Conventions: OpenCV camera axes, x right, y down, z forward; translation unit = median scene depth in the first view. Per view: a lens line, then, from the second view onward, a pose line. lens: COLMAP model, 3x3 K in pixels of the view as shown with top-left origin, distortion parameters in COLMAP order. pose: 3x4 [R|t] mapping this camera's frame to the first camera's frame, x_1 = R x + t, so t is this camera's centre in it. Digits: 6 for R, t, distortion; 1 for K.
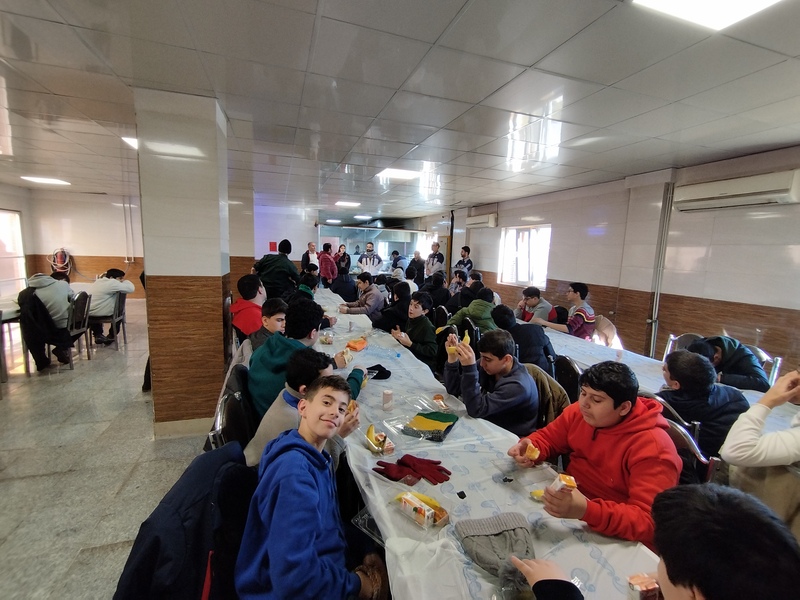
lens RADIAL K [[363.7, 0, 402.4], [0, 363.7, 303.4], [0, 0, 1]] dist [0.001575, -0.000730]
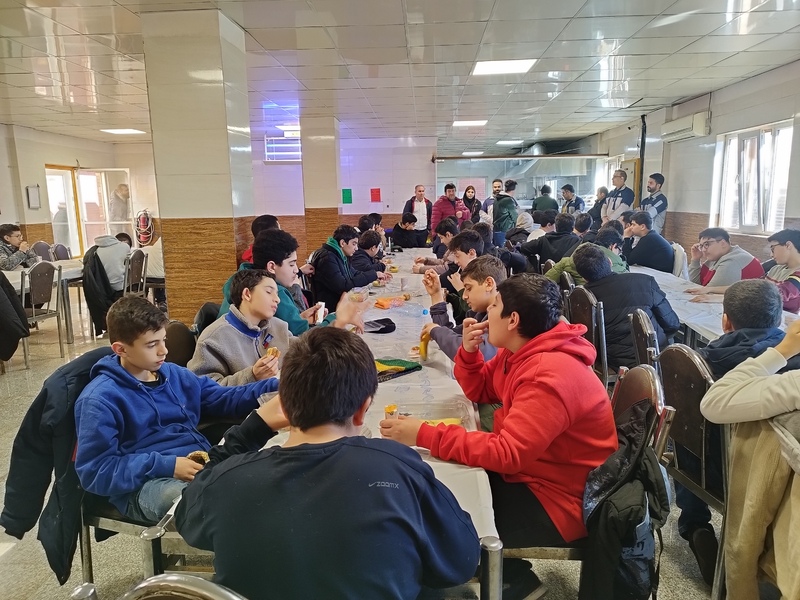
lens RADIAL K [[575.1, 0, 396.4], [0, 575.1, 297.7], [0, 0, 1]] dist [0.017636, -0.004091]
pose [[0.927539, 0.008334, -0.373632, 0.136586], [-0.001945, 0.999845, 0.017475, 0.033441], [0.373720, -0.015482, 0.927412, -0.044781]]
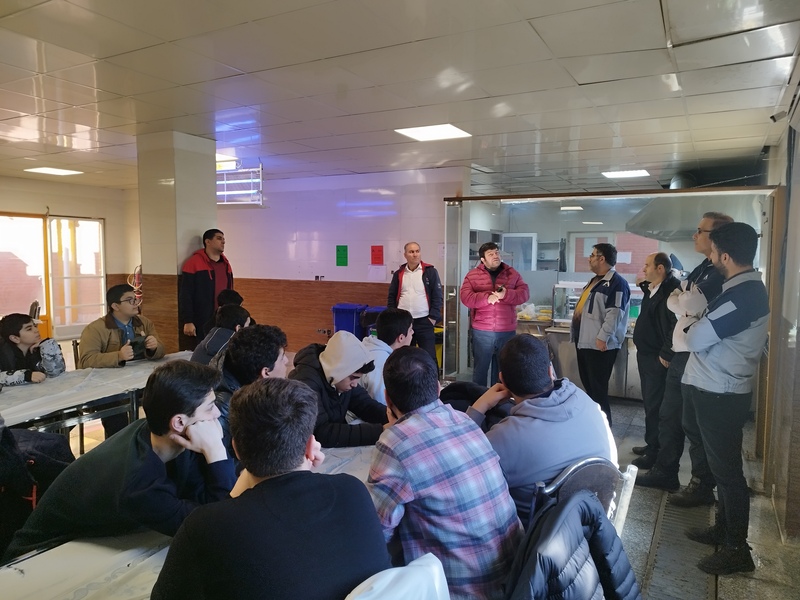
lens RADIAL K [[575.1, 0, 400.1], [0, 575.1, 301.0], [0, 0, 1]] dist [0.017636, -0.004091]
pose [[0.678799, 0.026166, -0.733858, 0.292555], [-0.092423, 0.994462, -0.050032, -0.089396], [0.728485, 0.101787, 0.677458, 0.736528]]
